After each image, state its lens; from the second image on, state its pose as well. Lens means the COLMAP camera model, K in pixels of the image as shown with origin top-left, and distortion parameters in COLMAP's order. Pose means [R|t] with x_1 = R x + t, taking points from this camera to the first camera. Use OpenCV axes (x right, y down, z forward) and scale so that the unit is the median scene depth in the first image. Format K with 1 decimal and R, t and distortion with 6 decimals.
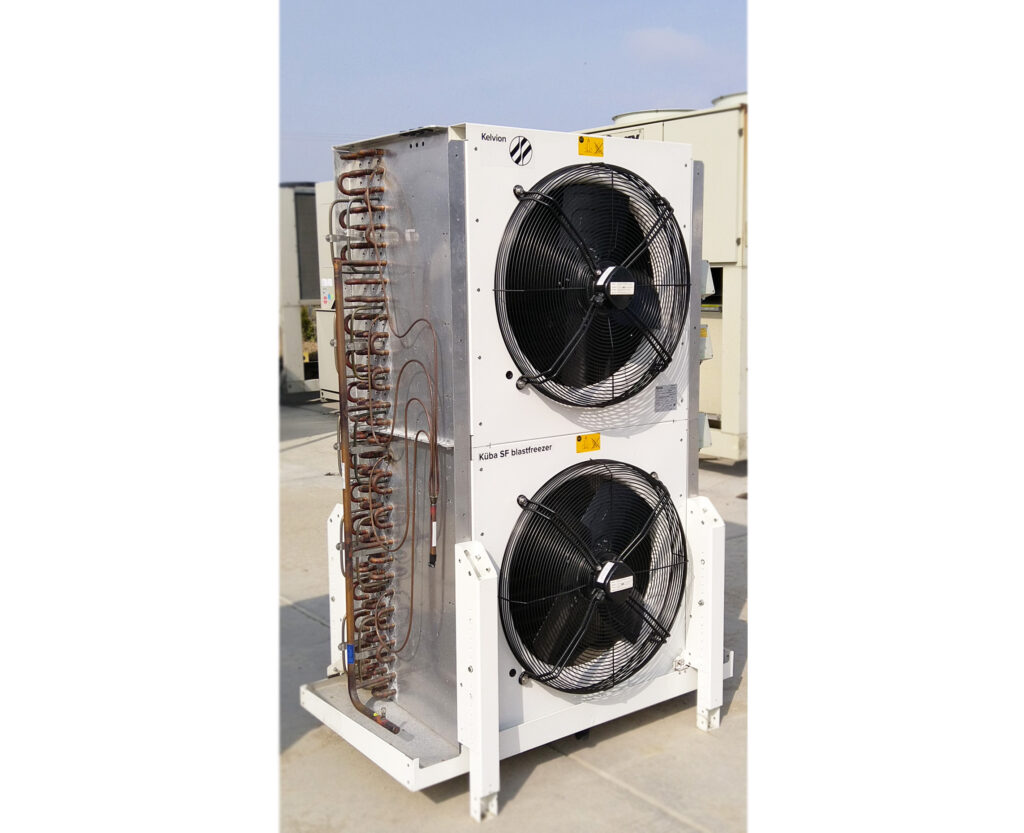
lens RADIAL K [[935.6, 0, 489.7], [0, 935.6, 372.5], [0, 0, 1]] dist [0.035845, 0.000000]
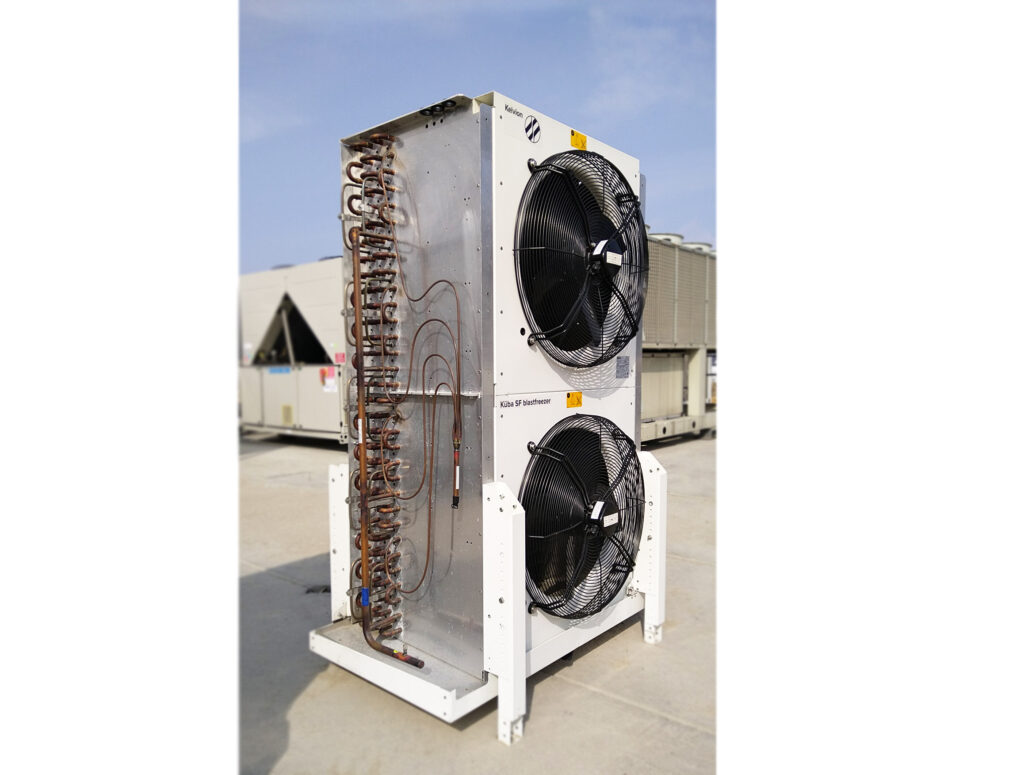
lens RADIAL K [[609.8, 0, 460.3], [0, 609.8, 403.3], [0, 0, 1]] dist [0.016091, 0.001646]
pose [[0.982525, -0.005683, 0.186041, -0.178244], [0.011622, 0.999457, -0.030846, 0.104269], [-0.185765, 0.032470, 0.982058, 0.296599]]
